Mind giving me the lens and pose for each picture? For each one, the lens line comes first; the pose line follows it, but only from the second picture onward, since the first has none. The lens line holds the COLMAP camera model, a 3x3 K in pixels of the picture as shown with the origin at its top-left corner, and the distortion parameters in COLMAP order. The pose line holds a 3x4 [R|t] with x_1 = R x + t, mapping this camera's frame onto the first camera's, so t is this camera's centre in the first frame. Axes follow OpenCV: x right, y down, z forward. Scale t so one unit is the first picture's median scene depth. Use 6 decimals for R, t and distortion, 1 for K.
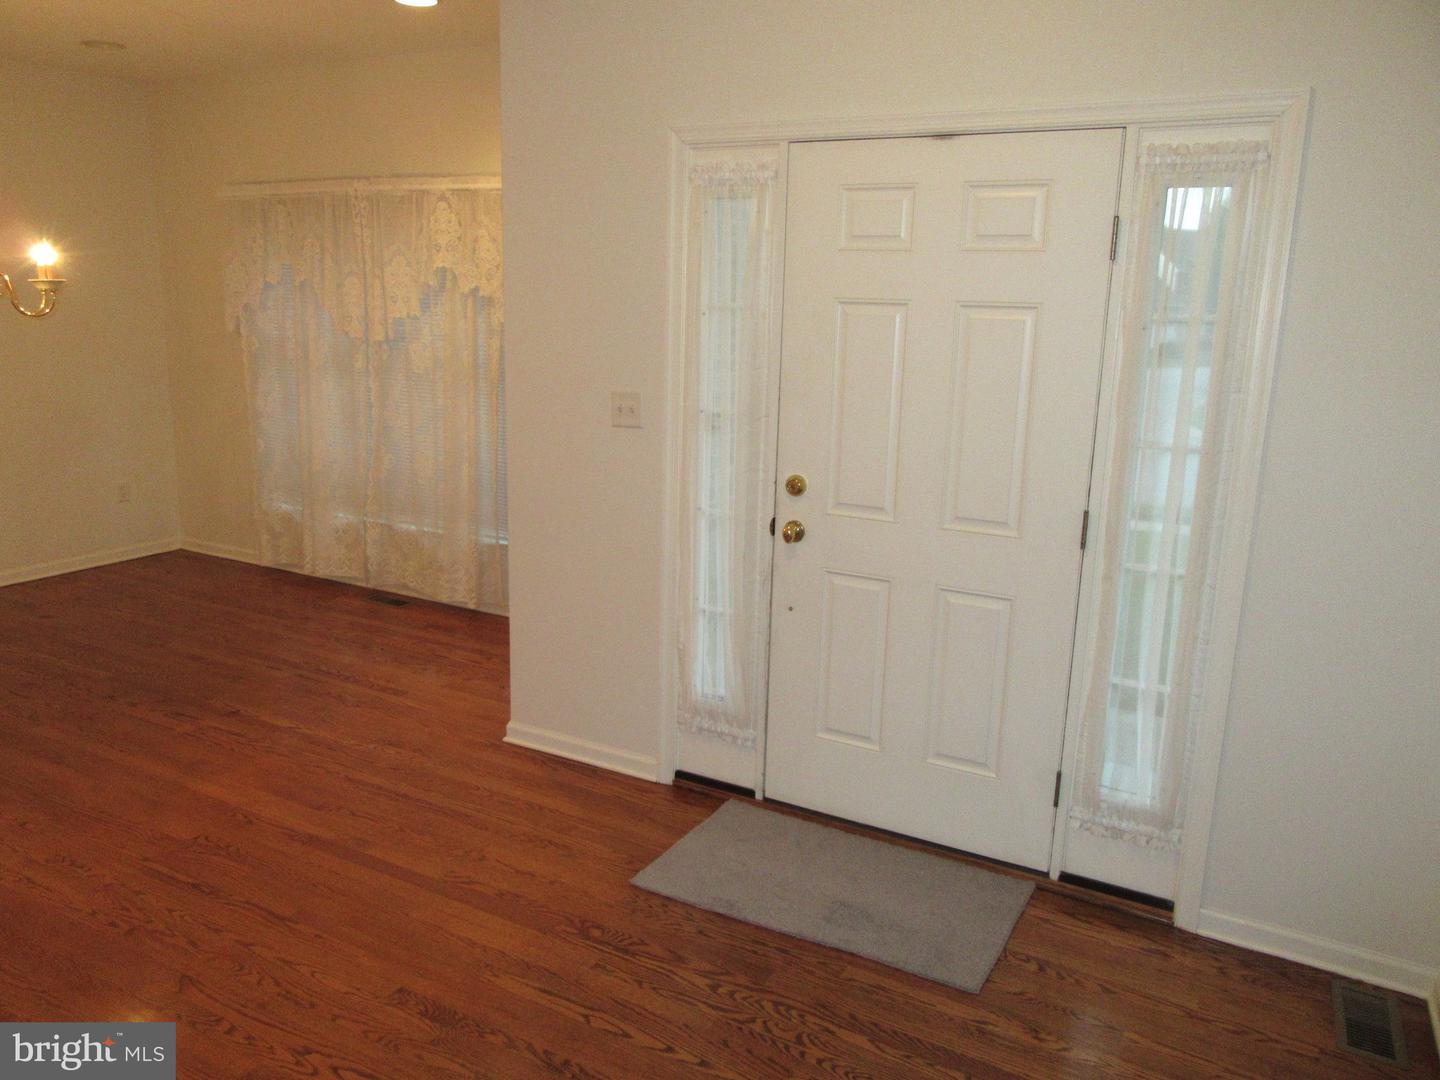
lens RADIAL K [[1116.9, 0, 723.3], [0, 1116.9, 542.1], [0, 0, 1]] dist [-0.005056, 0.032635]
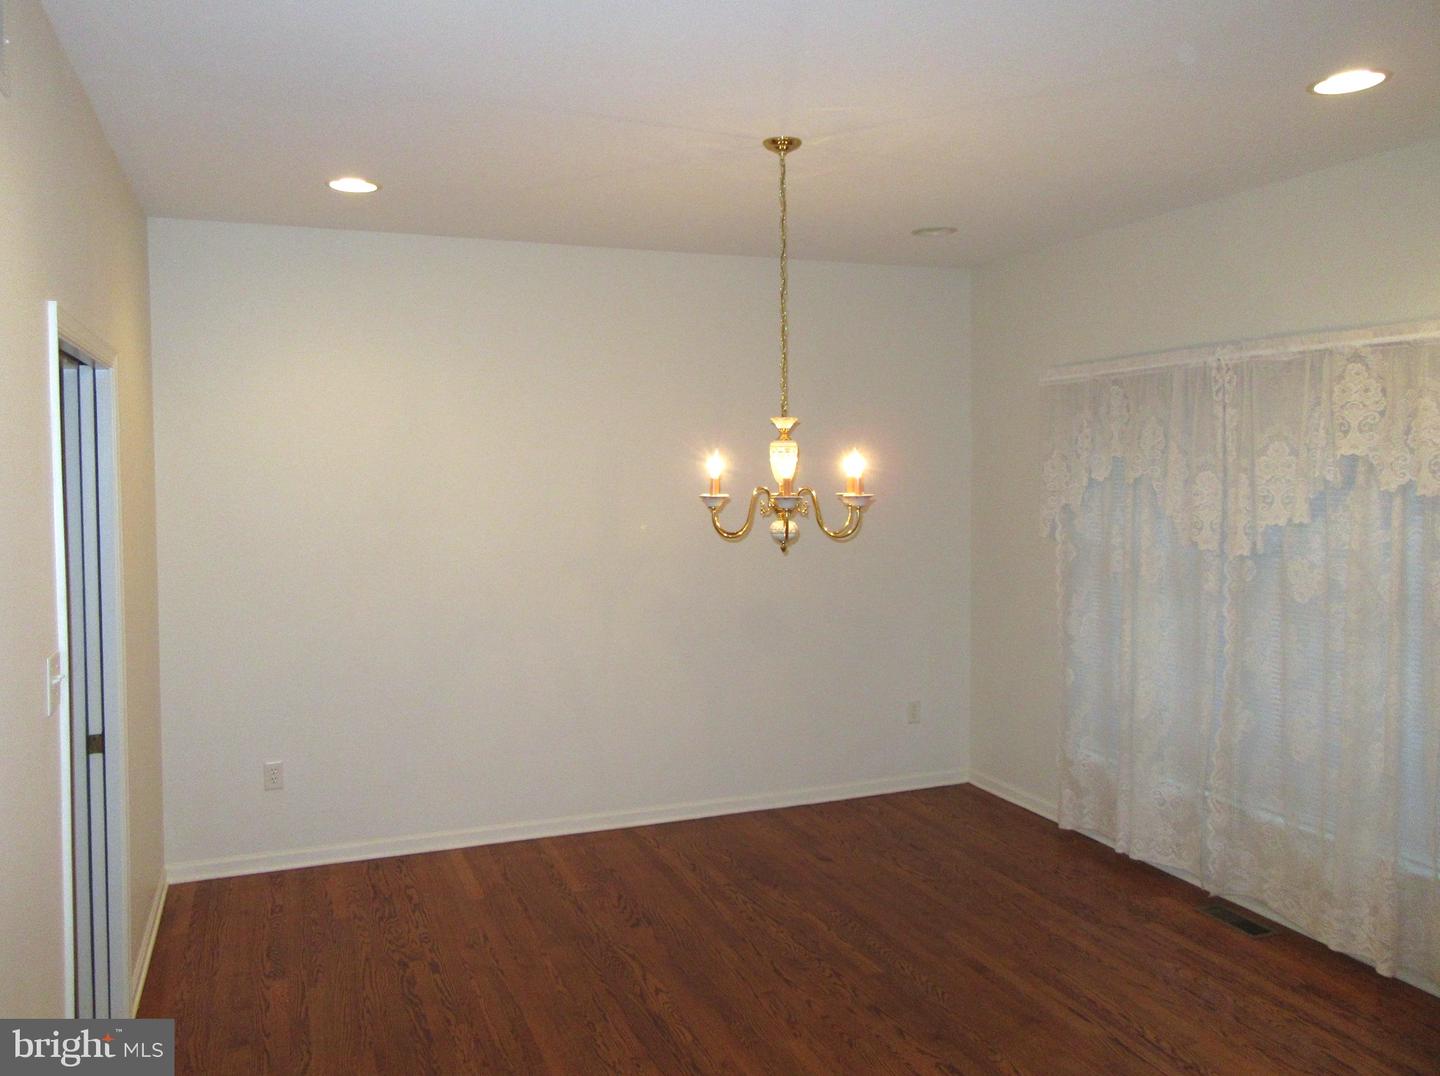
lens RADIAL K [[1116.9, 0, 717.4], [0, 1116.9, 537.3], [0, 0, 1]] dist [-0.005056, 0.032635]
pose [[0.781909, 0.009036, -0.623327, -0.120853], [-0.106073, 0.987242, -0.118748, -0.068856], [0.614302, 0.158969, 0.772892, 0.221062]]
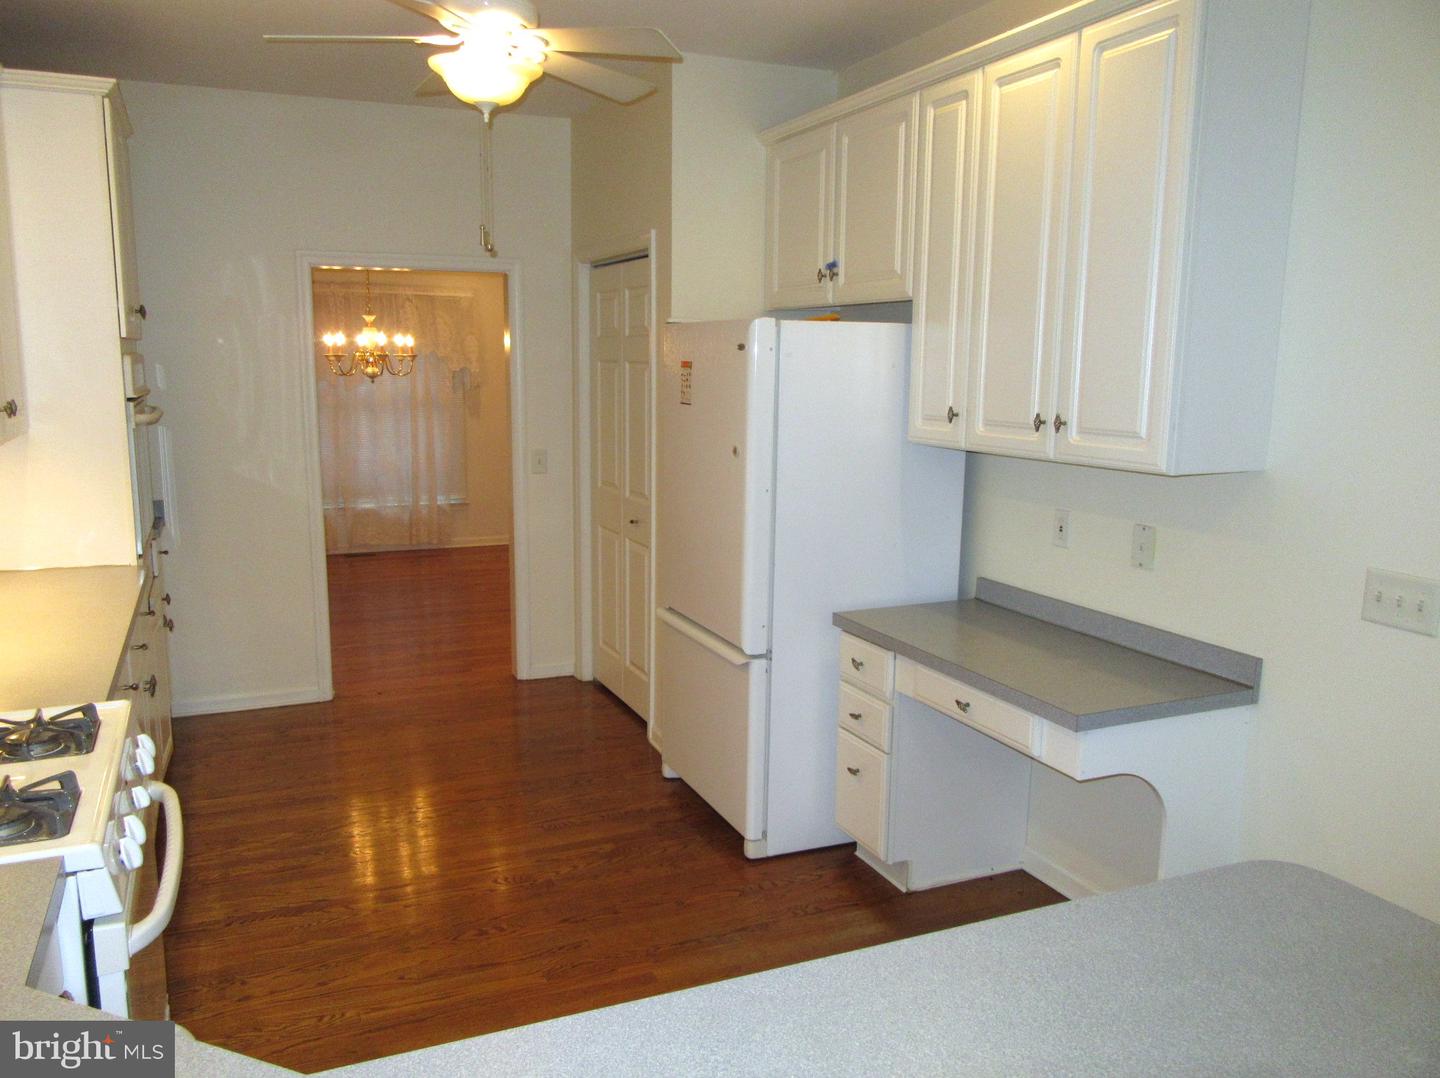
lens RADIAL K [[1116.9, 0, 718.3], [0, 1116.9, 540.6], [0, 0, 1]] dist [-0.005056, 0.032635]
pose [[0.603630, -0.155127, 0.782027, -1.298842], [0.182906, 0.981671, 0.053548, 0.046588], [-0.776000, 0.110714, 0.620940, -0.368824]]
